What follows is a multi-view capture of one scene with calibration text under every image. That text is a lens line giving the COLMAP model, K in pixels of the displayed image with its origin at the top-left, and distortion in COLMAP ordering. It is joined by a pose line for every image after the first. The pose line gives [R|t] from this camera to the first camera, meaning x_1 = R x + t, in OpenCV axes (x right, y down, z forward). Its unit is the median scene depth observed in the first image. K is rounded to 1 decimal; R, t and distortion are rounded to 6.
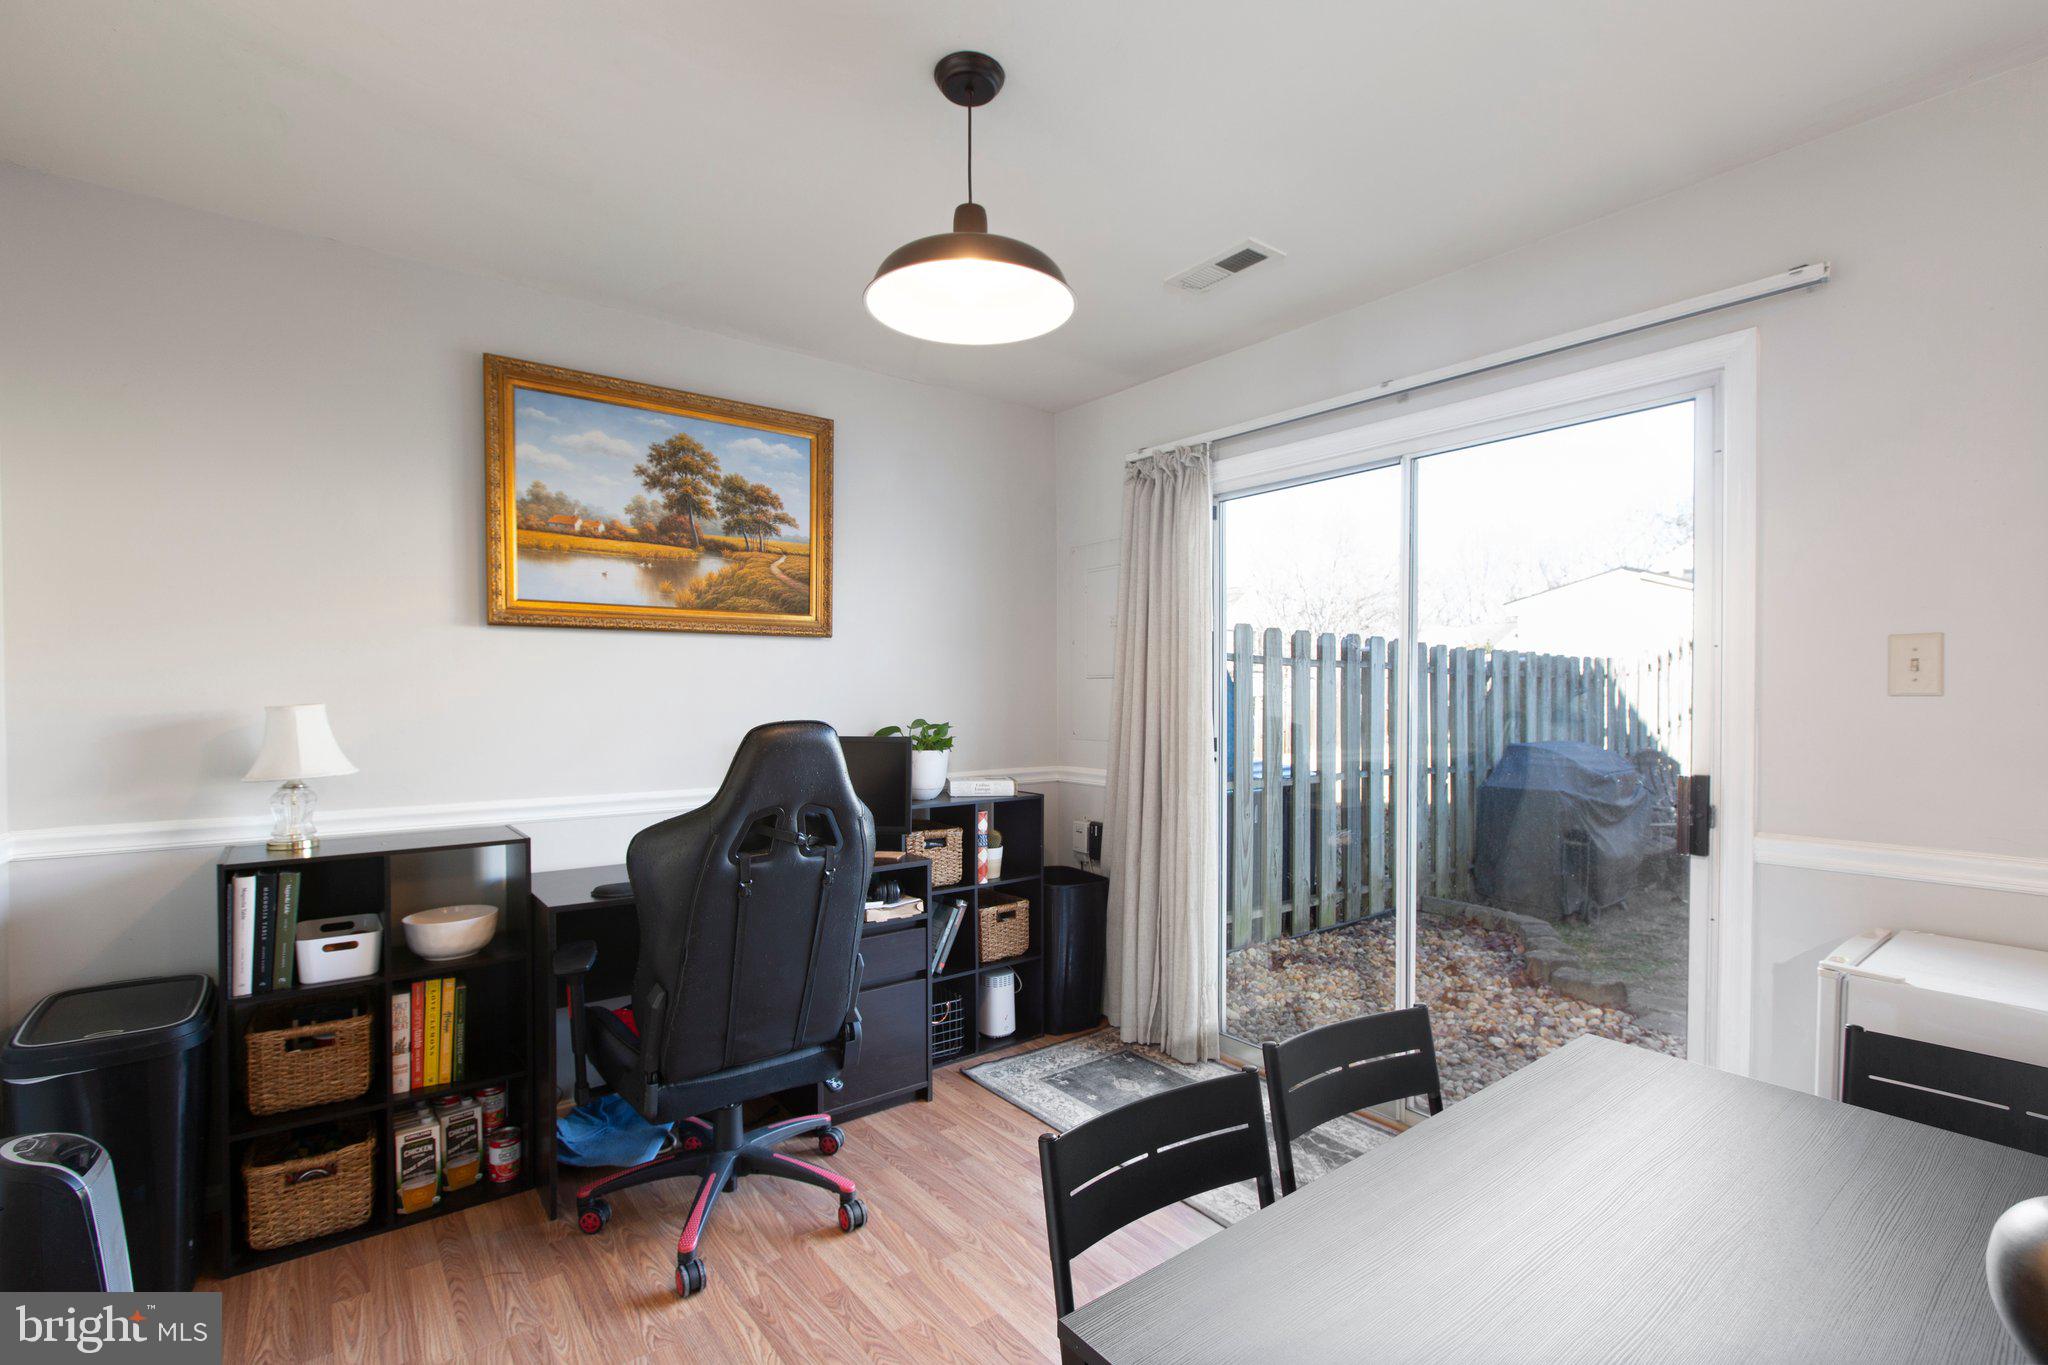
lens RADIAL K [[920.2, 0, 1010.5], [0, 920.2, 705.7], [0, 0, 1]] dist [-0.000059, -0.000063]
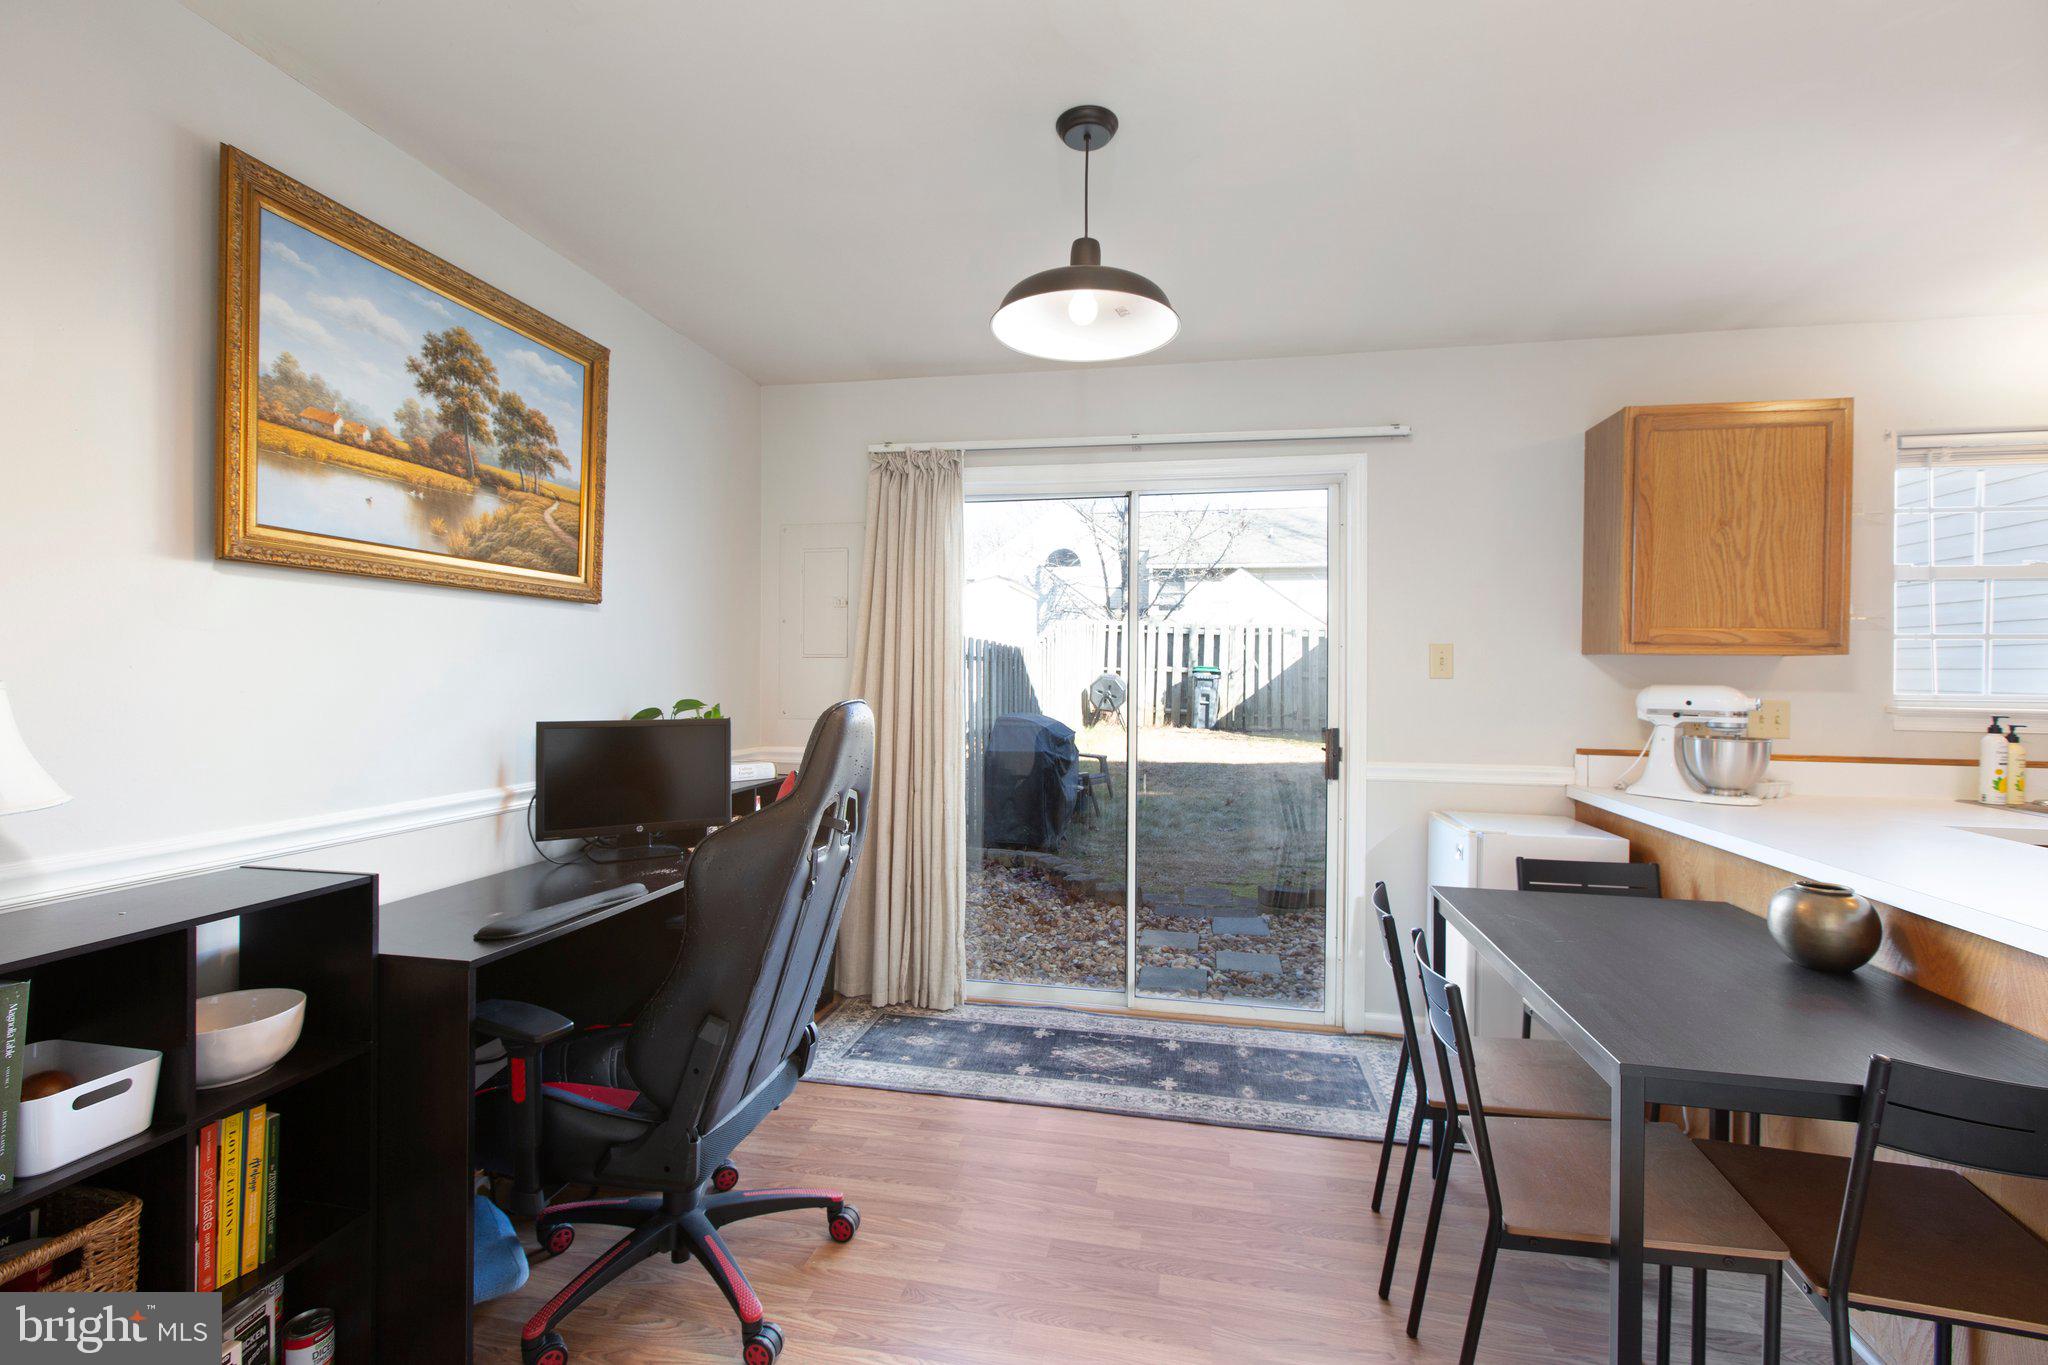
lens RADIAL K [[906.8, 0, 1023.9], [0, 906.8, 676.0], [0, 0, 1]] dist [0.001693, 0.000136]
pose [[0.753007, 0.004949, 0.657994, -0.500864], [0.003353, 0.999930, -0.011357, 0.002867], [-0.658004, 0.010758, 0.752938, 0.130841]]
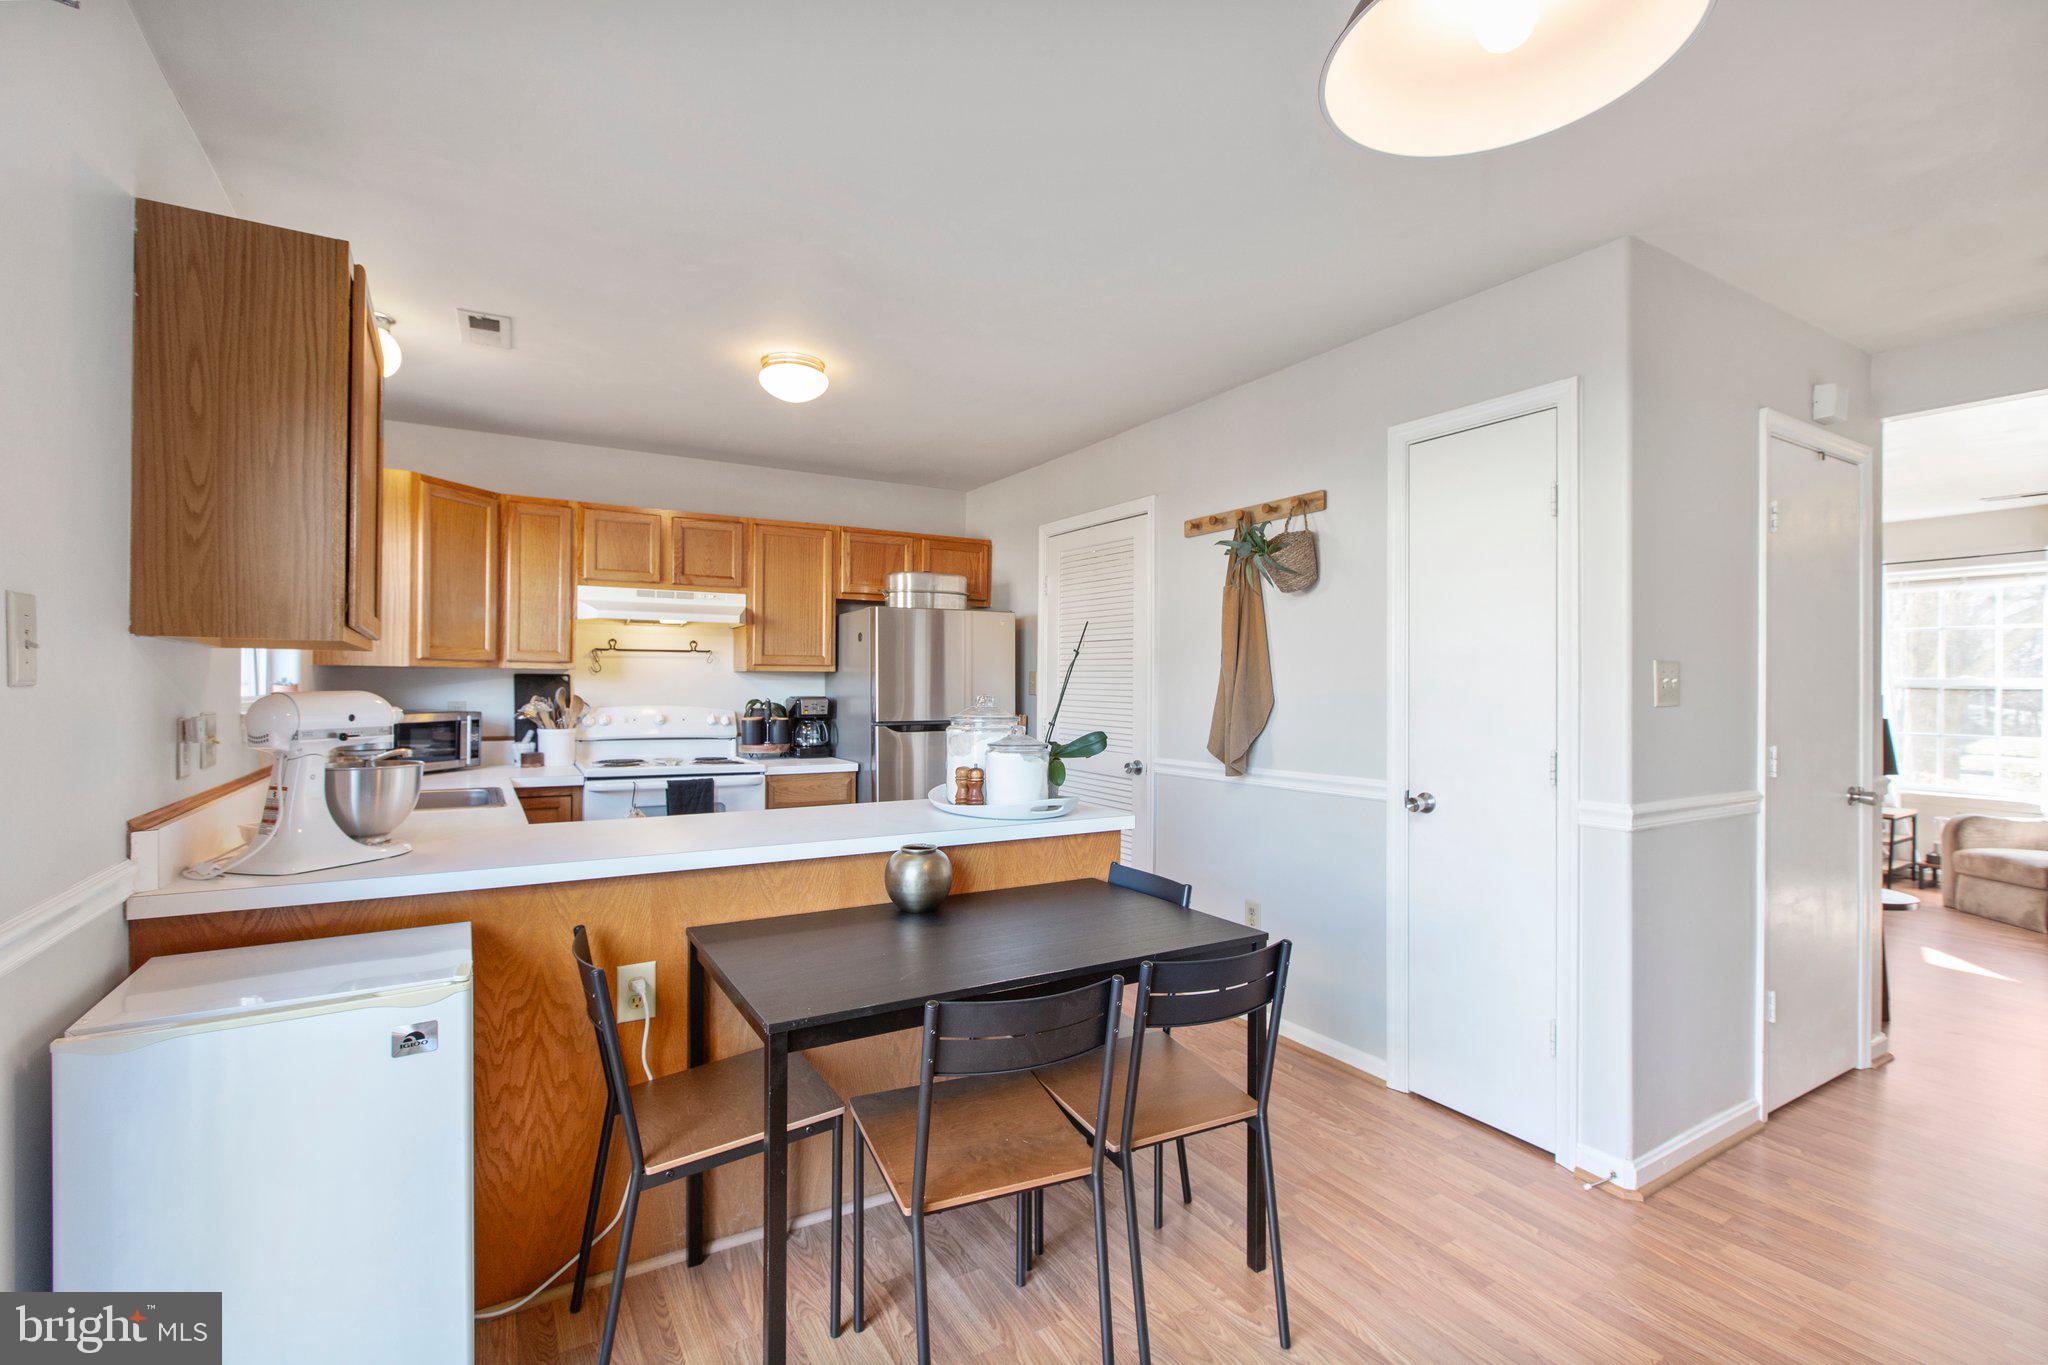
lens RADIAL K [[916.5, 0, 1014.1], [0, 916.5, 682.9], [0, 0, 1]] dist [-0.000110, 0.000066]
pose [[-0.993456, -0.000762, 0.114215, 0.130535], [0.001415, 0.999819, 0.018973, -0.015393], [-0.114209, 0.019010, -0.993275, 1.012802]]
